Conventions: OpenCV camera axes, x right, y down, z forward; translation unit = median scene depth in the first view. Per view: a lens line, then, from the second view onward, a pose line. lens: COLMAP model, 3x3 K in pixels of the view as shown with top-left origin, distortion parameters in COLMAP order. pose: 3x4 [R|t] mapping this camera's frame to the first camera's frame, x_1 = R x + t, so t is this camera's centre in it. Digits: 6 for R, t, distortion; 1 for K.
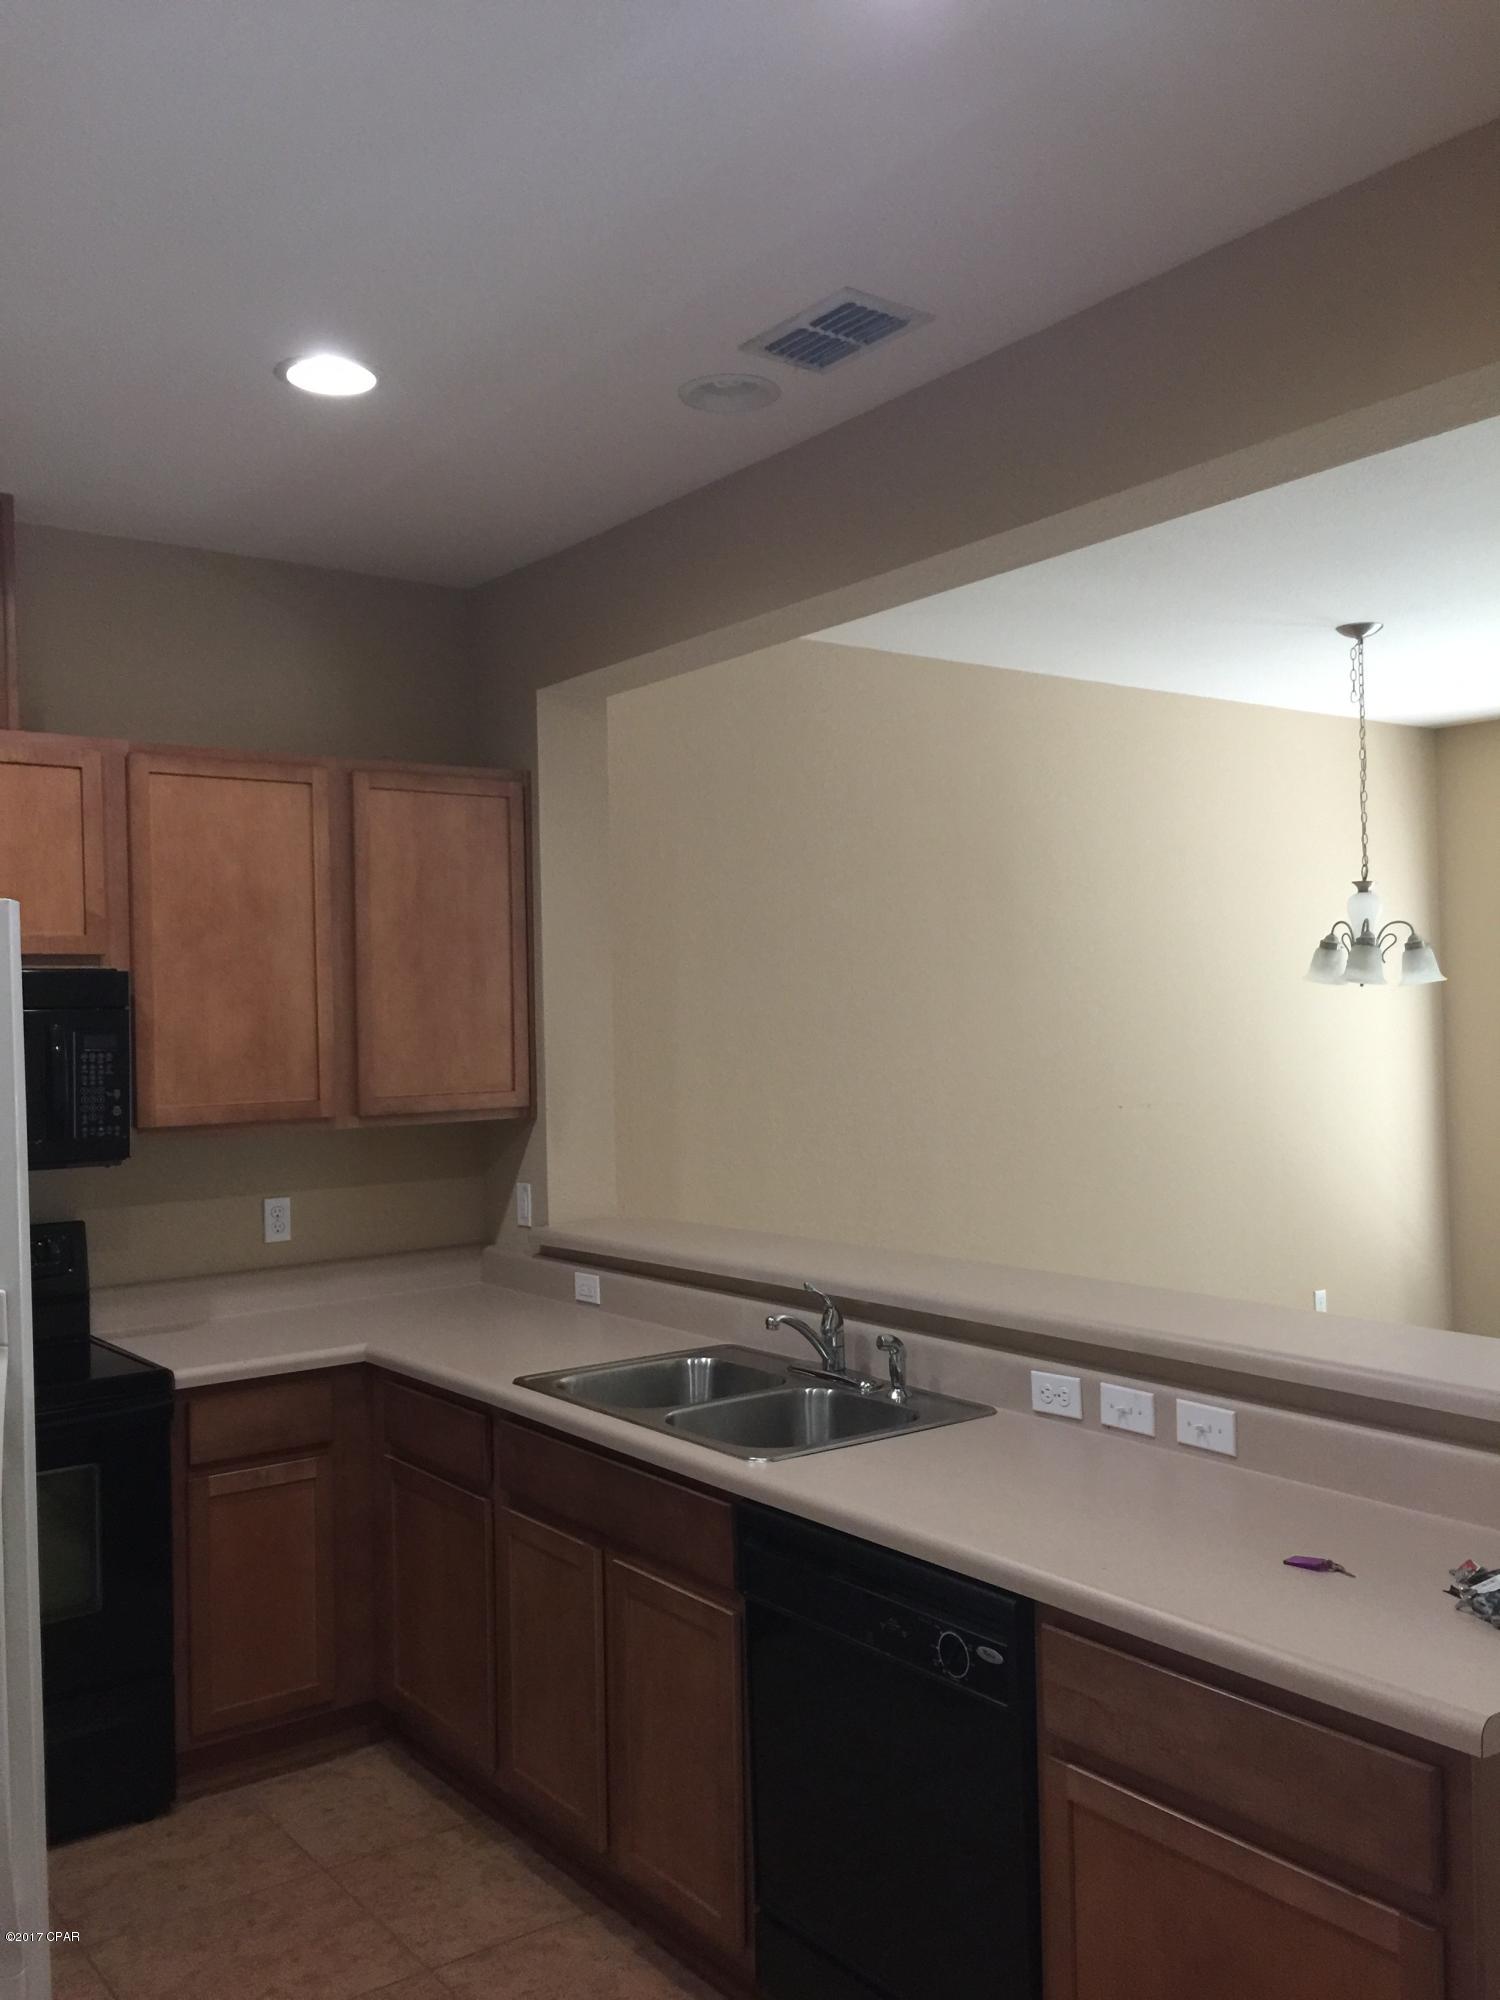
lens RADIAL K [[1687.6, 0, 749.5], [0, 1687.6, 1007.0], [0, 0, 1]] dist [0.047410, 0.001989]
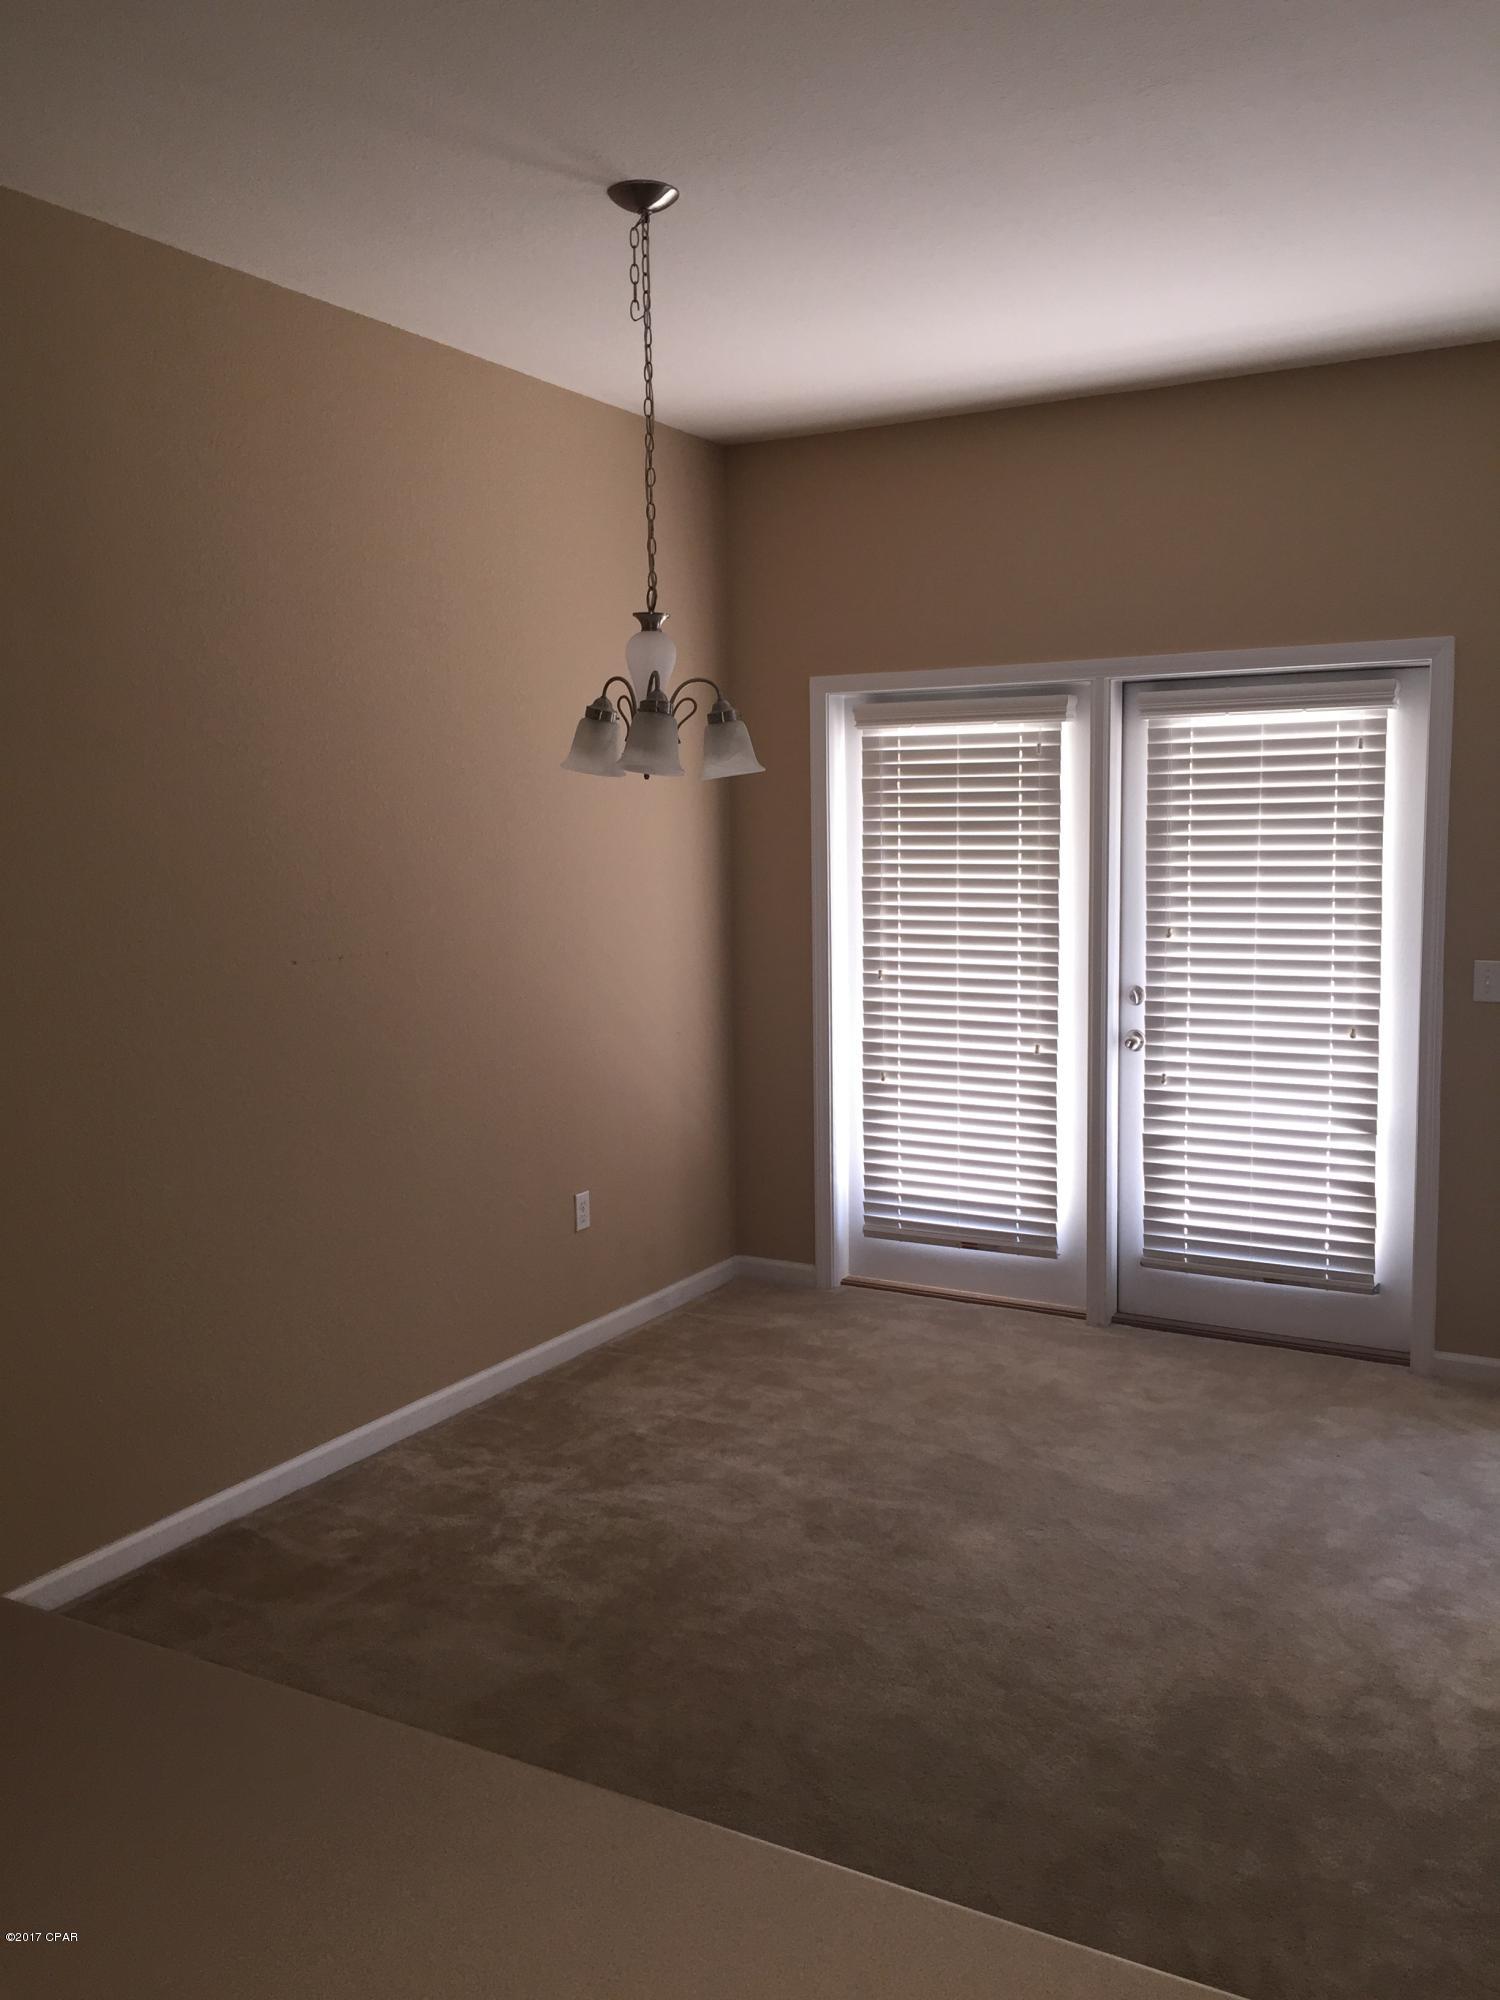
lens RADIAL K [[1687.6, 0, 750.7], [0, 1687.6, 1000.8], [0, 0, 1]] dist [0.047410, 0.001989]
pose [[0.910338, -0.033175, 0.412535, 0.046283], [-0.011528, 0.994363, 0.105403, 0.001356], [-0.413706, -0.100708, 0.904823, 0.141744]]
